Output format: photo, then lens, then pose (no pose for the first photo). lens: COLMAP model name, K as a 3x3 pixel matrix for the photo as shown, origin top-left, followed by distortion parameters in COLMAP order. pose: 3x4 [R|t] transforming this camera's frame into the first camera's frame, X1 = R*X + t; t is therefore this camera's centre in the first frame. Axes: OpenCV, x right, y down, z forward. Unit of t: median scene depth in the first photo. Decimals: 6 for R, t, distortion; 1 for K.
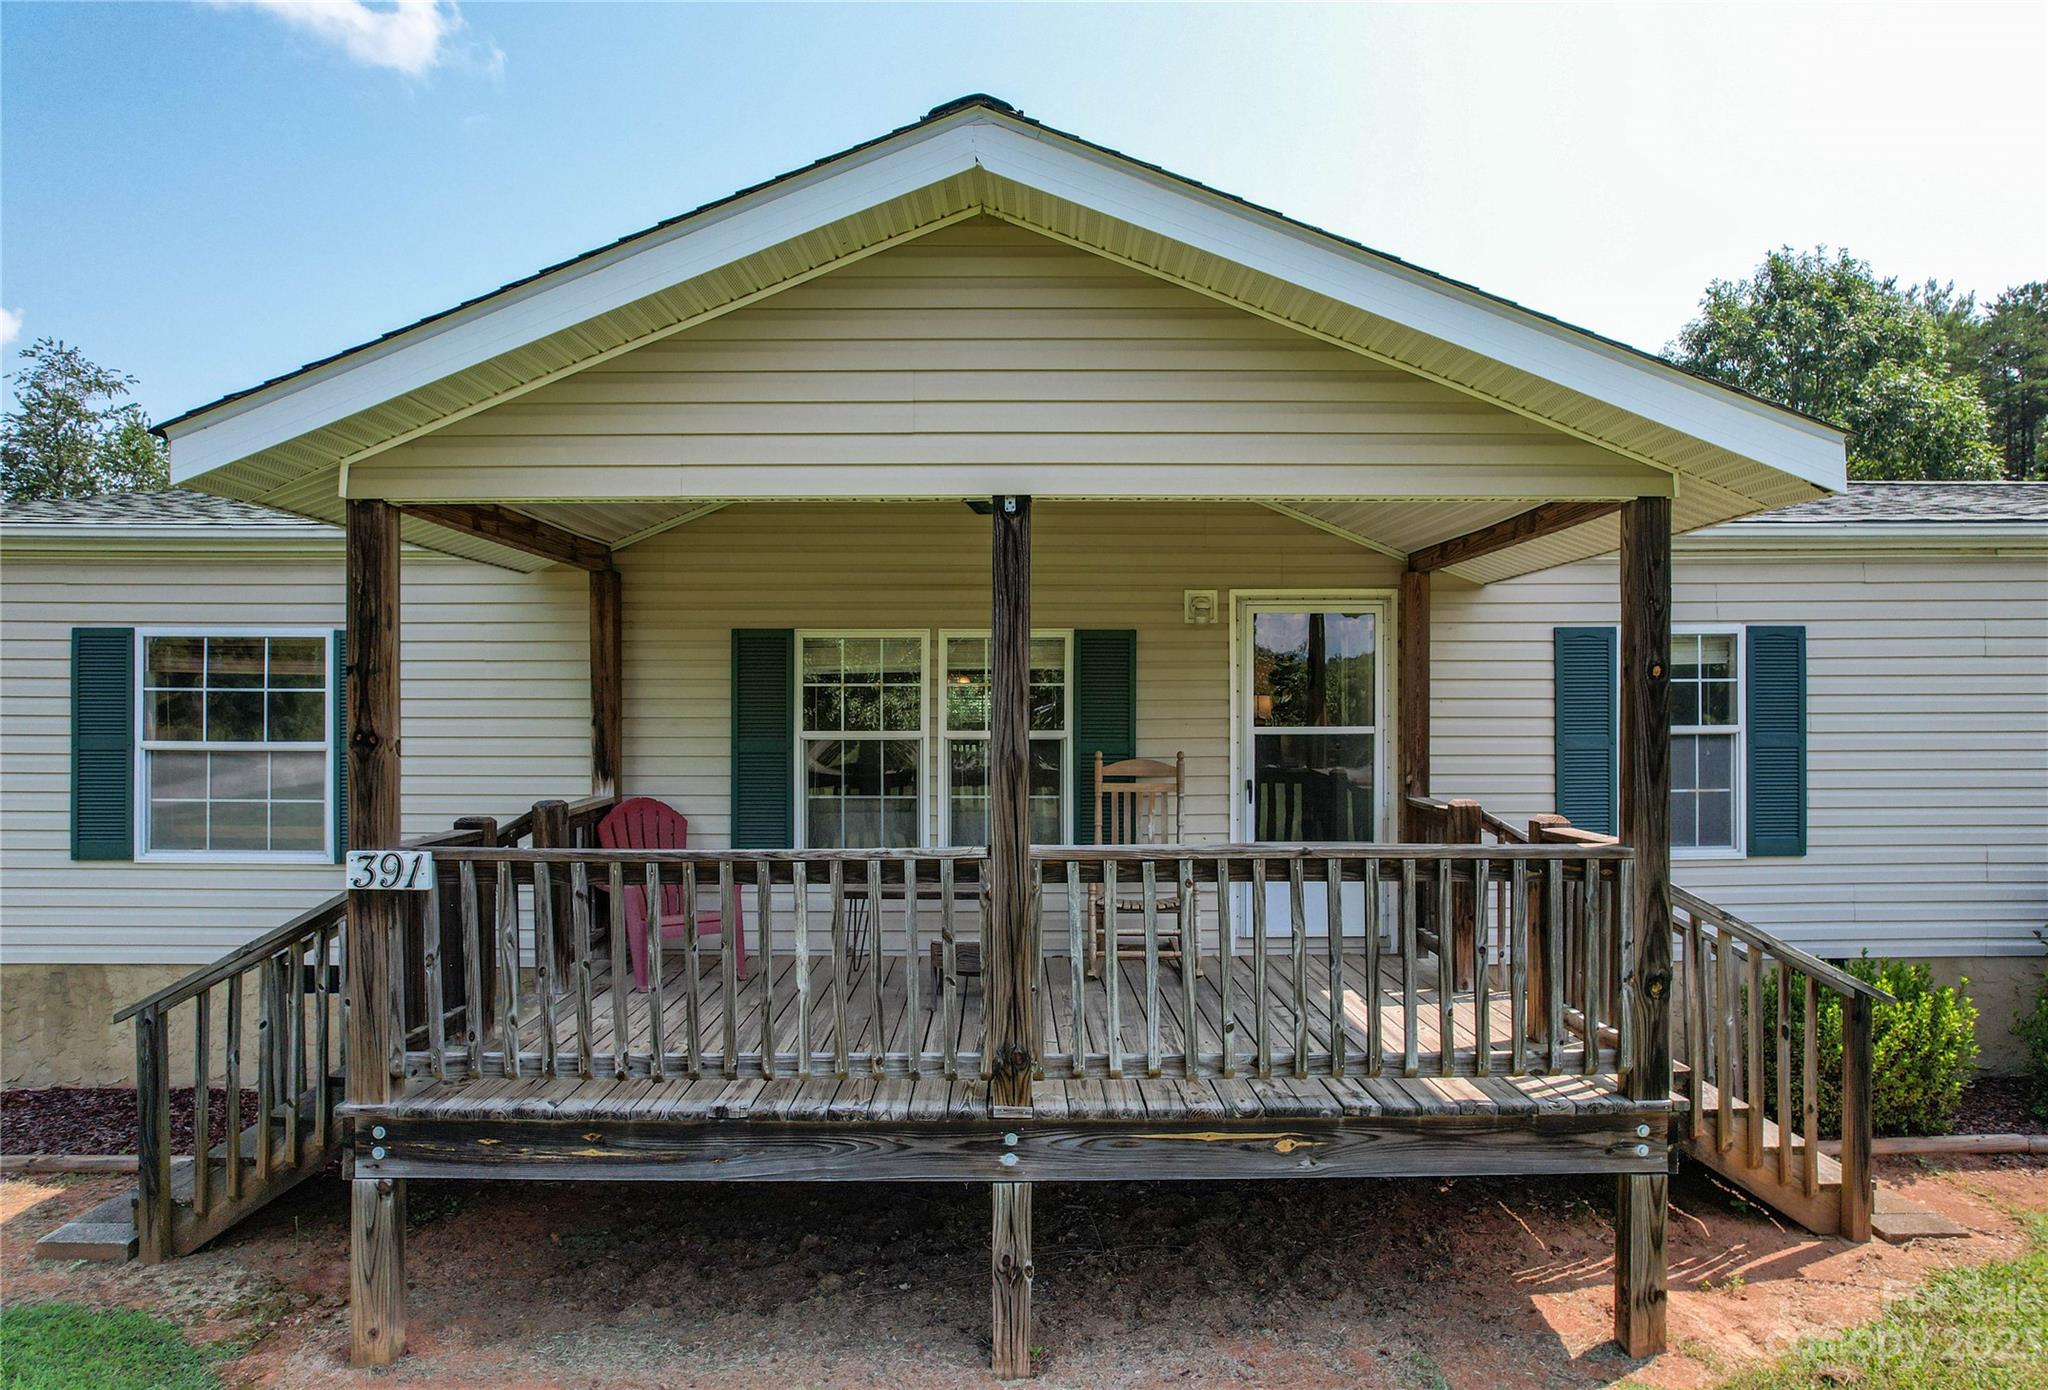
lens RADIAL K [[1346.7, 0, 1024.9], [0, 1346.7, 699.0], [0, 0, 1]] dist [-0.003811, -0.000486]
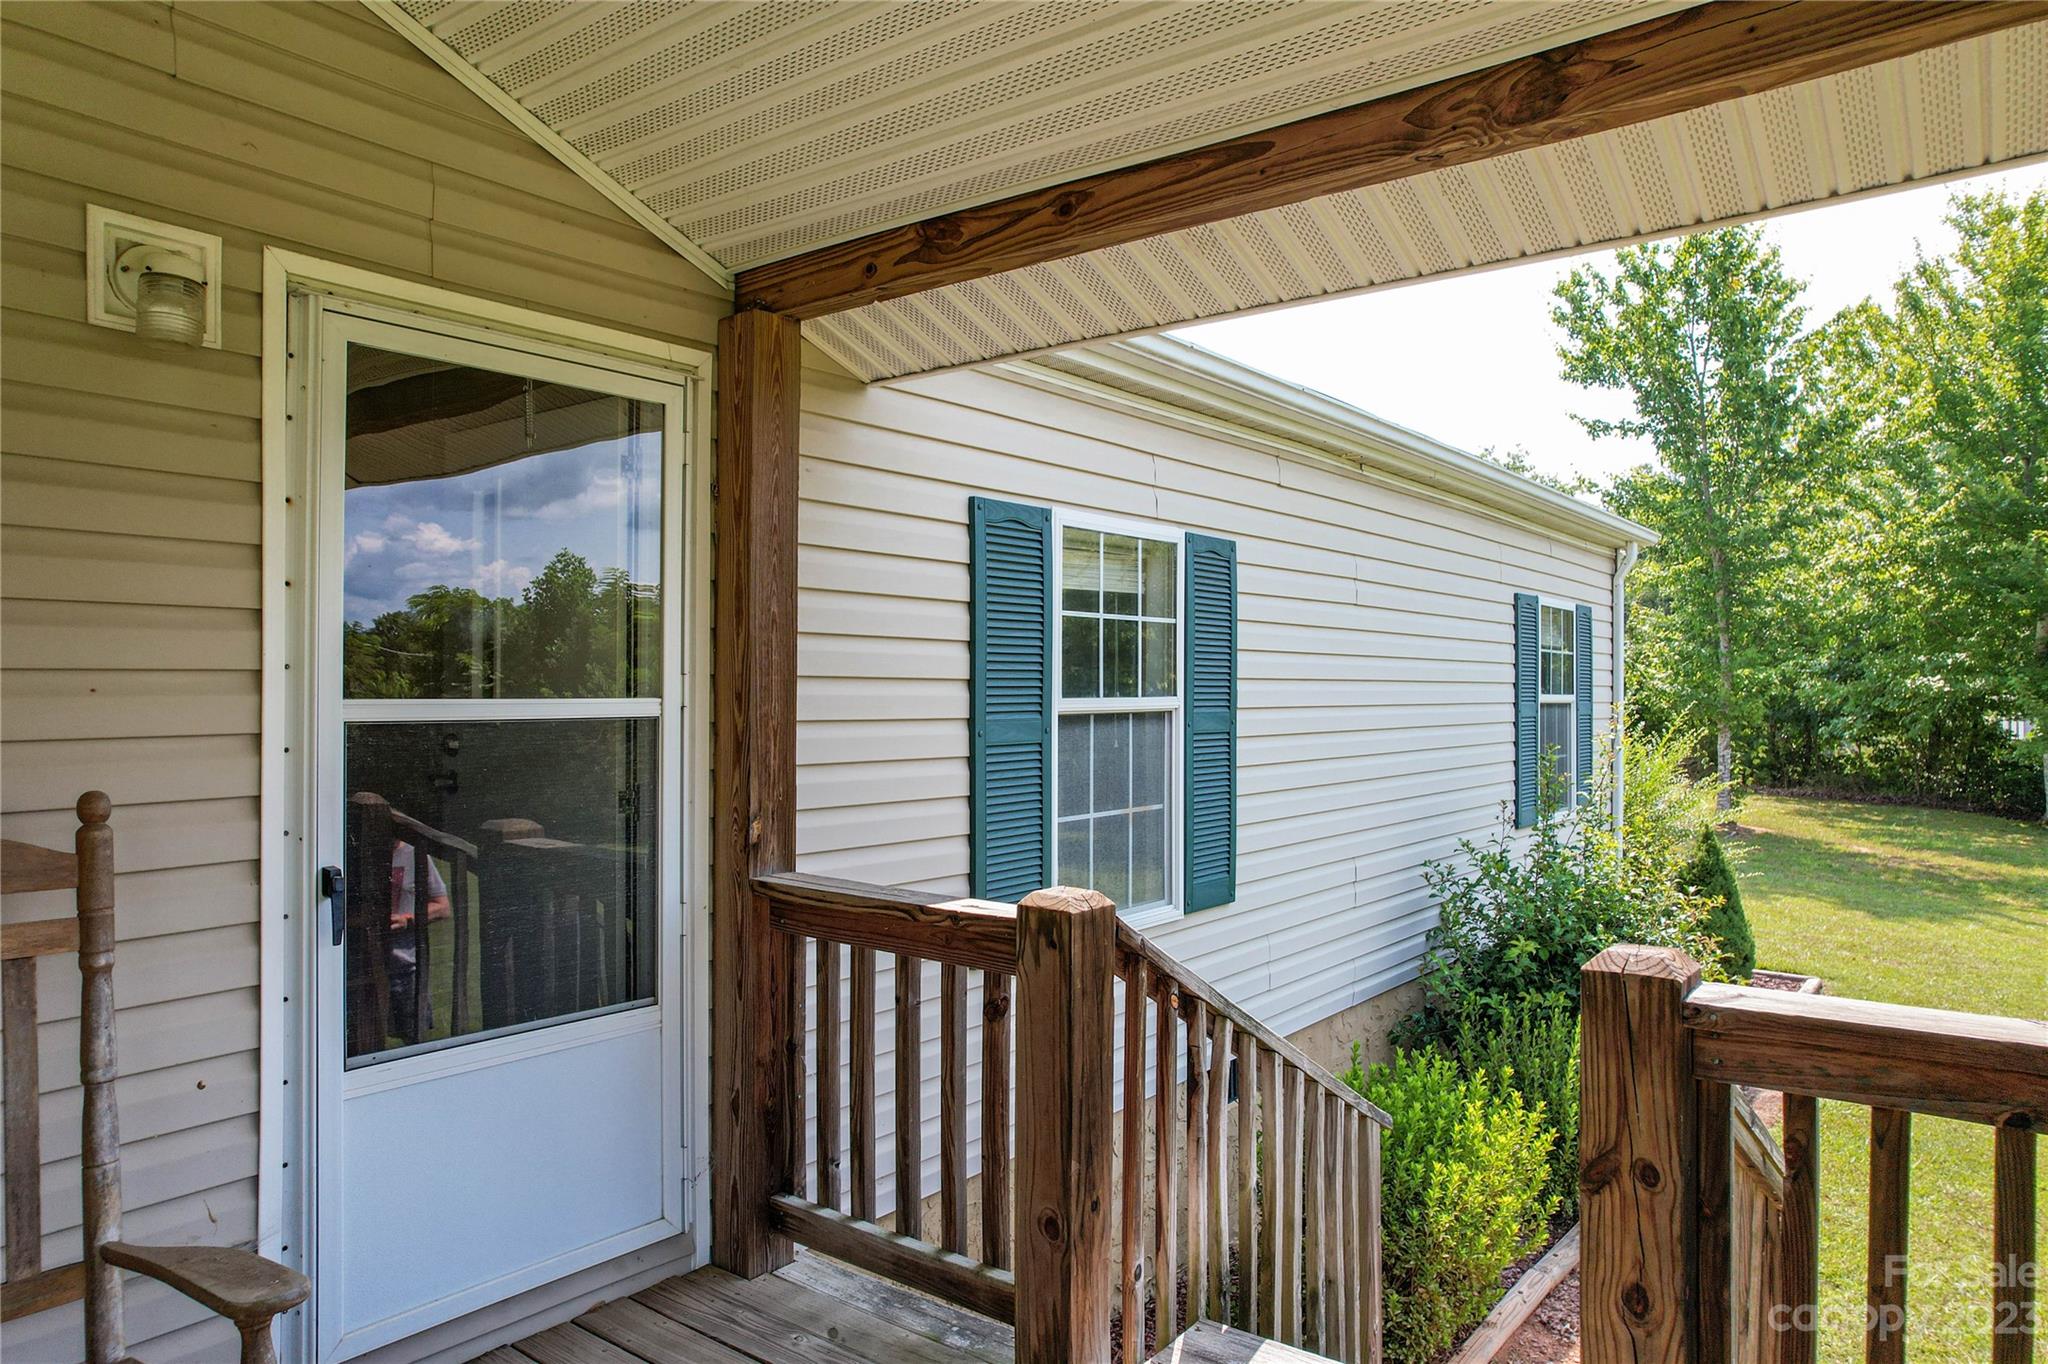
lens RADIAL K [[1322.0, 0, 1029.7], [0, 1322.0, 695.7], [0, 0, 1]] dist [-0.032960, 0.018104]
pose [[0.613784, 0.002893, 0.789469, 0.025738], [-0.002811, 0.999995, -0.001478, 0.020042], [-0.789469, -0.001312, 0.613789, 0.688332]]
